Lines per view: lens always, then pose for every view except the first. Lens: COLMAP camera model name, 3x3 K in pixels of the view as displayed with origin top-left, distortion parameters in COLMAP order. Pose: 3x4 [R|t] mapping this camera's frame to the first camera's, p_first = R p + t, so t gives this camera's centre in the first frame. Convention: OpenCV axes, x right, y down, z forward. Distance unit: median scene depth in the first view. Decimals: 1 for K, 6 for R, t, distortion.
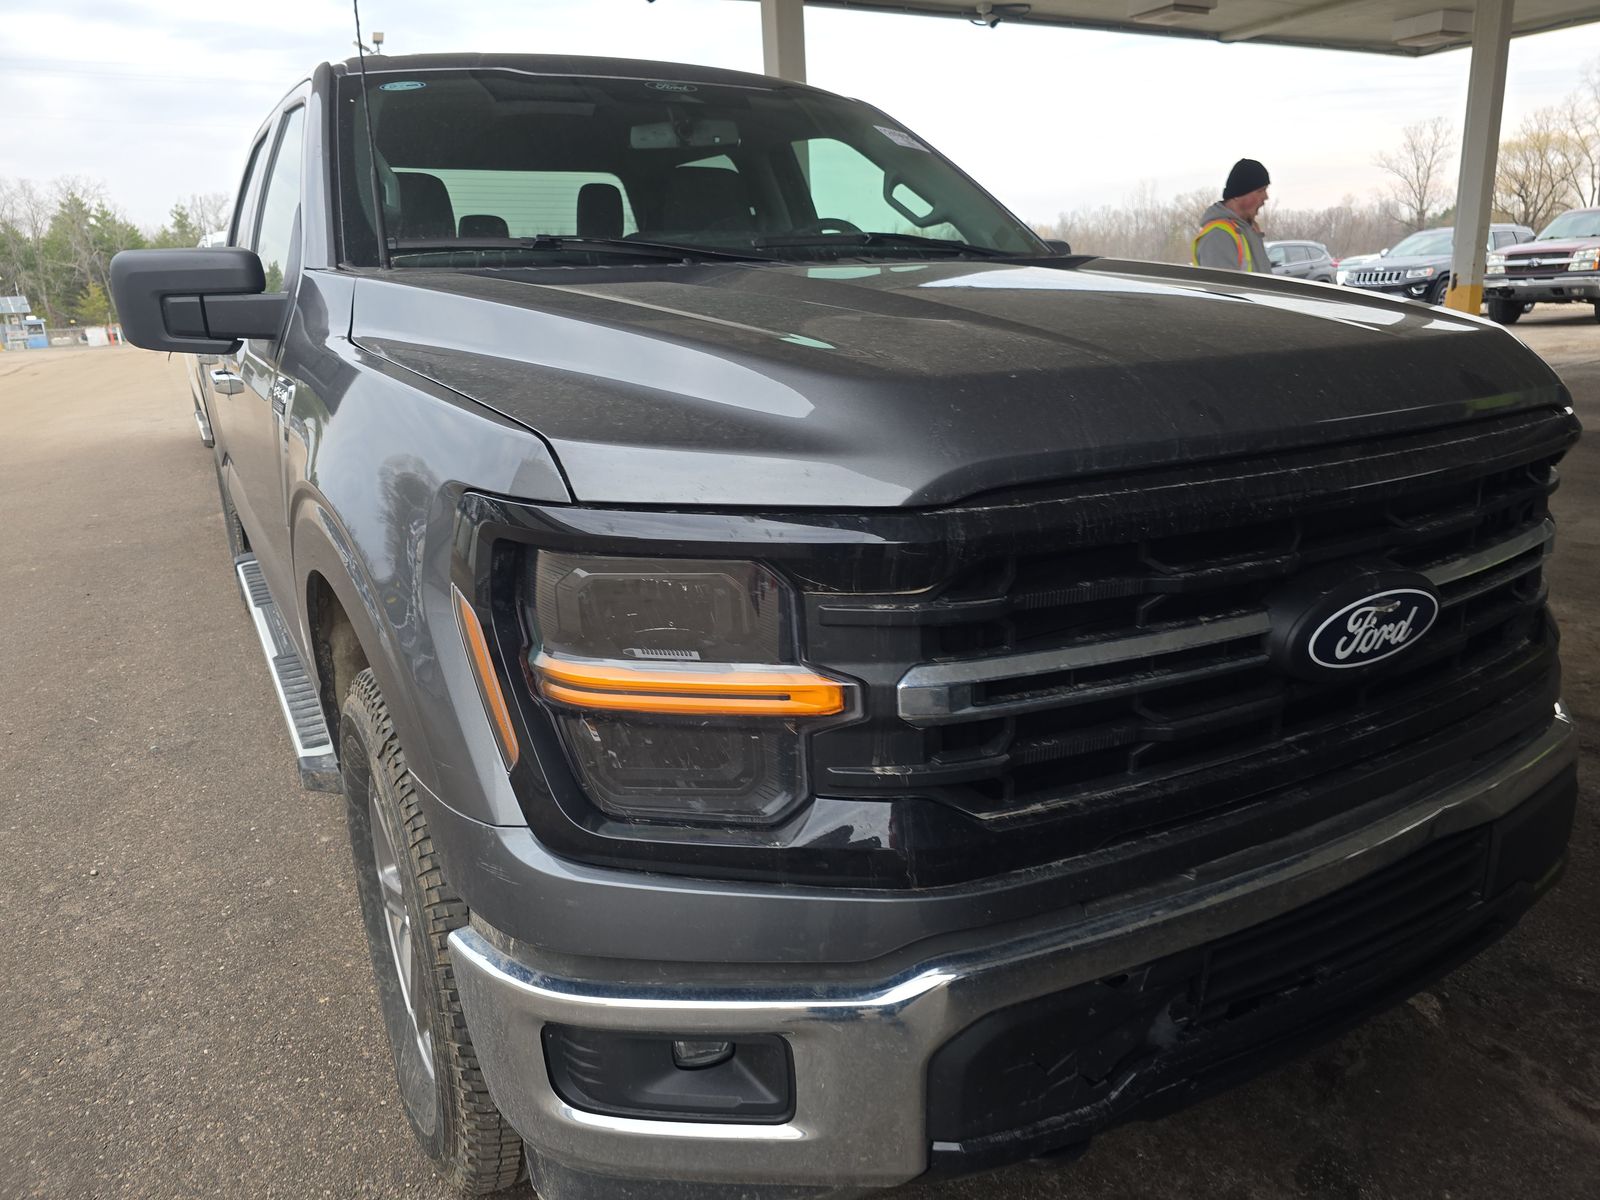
lens RADIAL K [[1071.5, 0, 806.3], [0, 1071.5, 605.5], [0, 0, 1]] dist [0.064116, -0.060346]
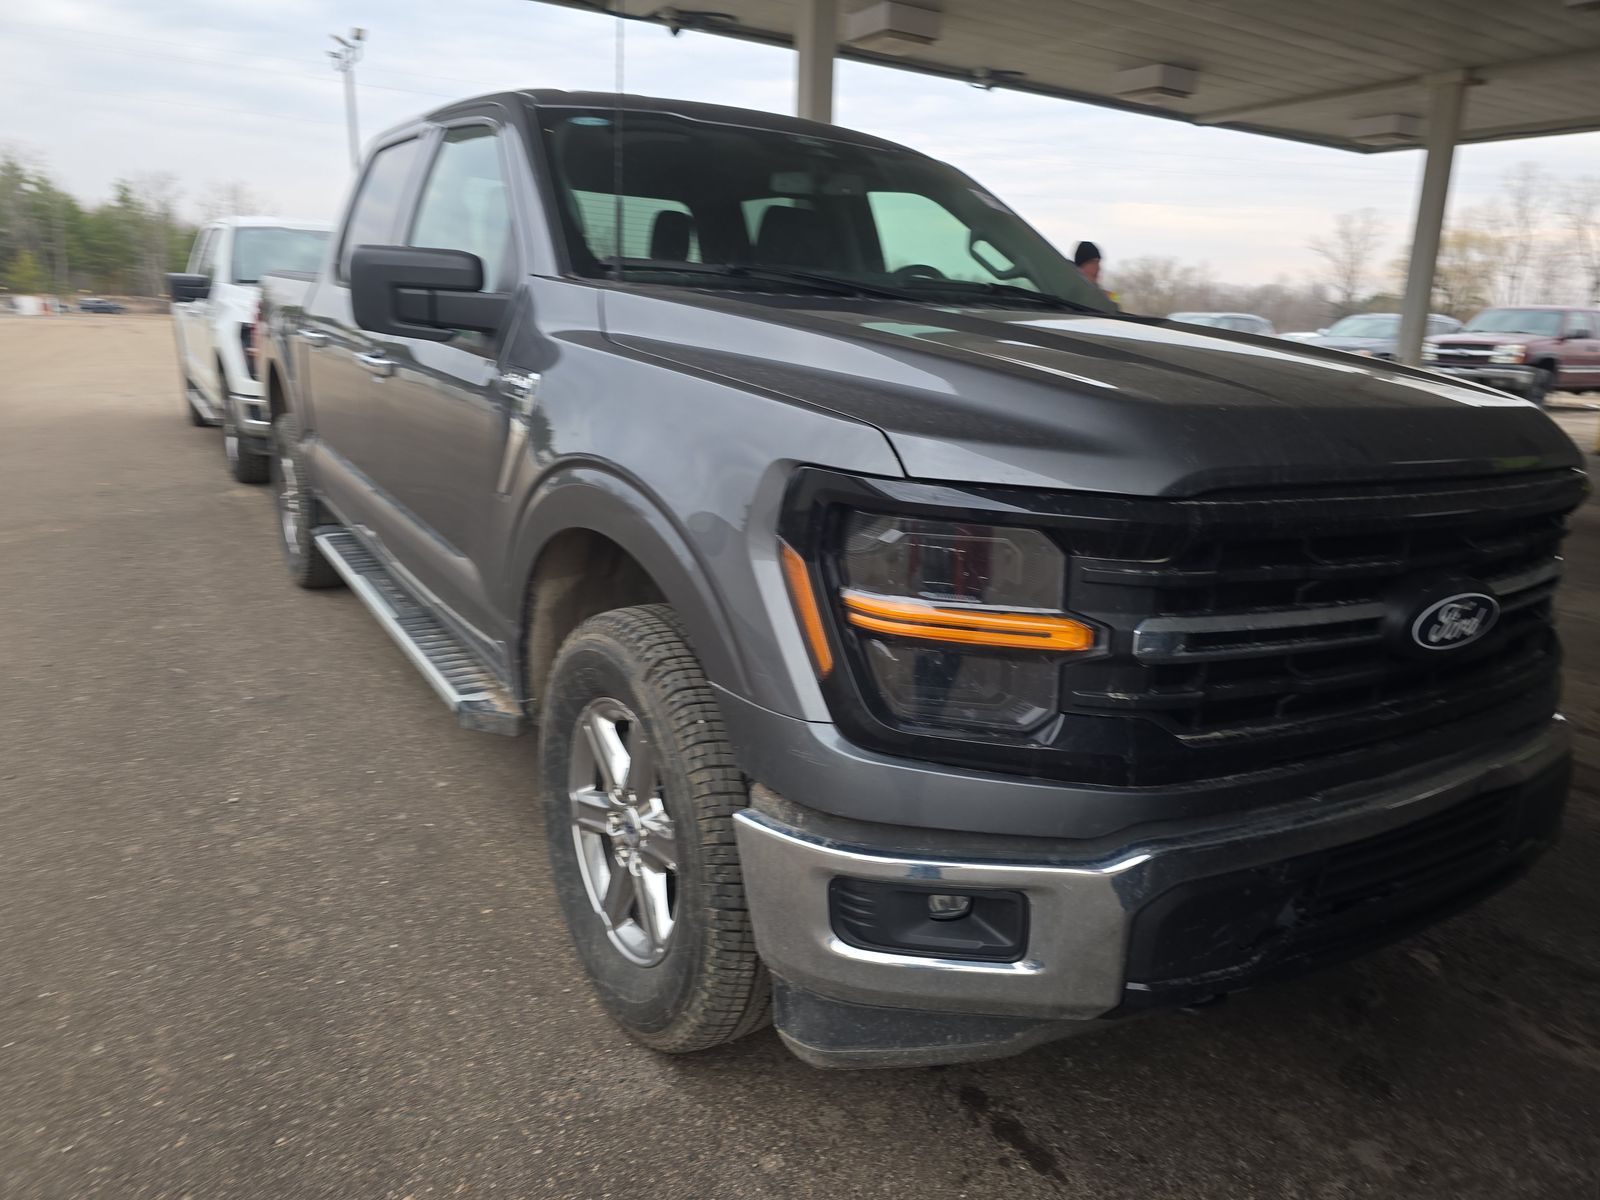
lens RADIAL K [[1079.5, 0, 796.5], [0, 1079.5, 604.9], [0, 0, 1]] dist [0.059344, -0.054010]
pose [[0.995796, 0.068595, 0.060699, -0.343441], [-0.066813, 0.997286, -0.030925, 0.092008], [-0.062655, 0.026740, 0.997677, -0.267308]]
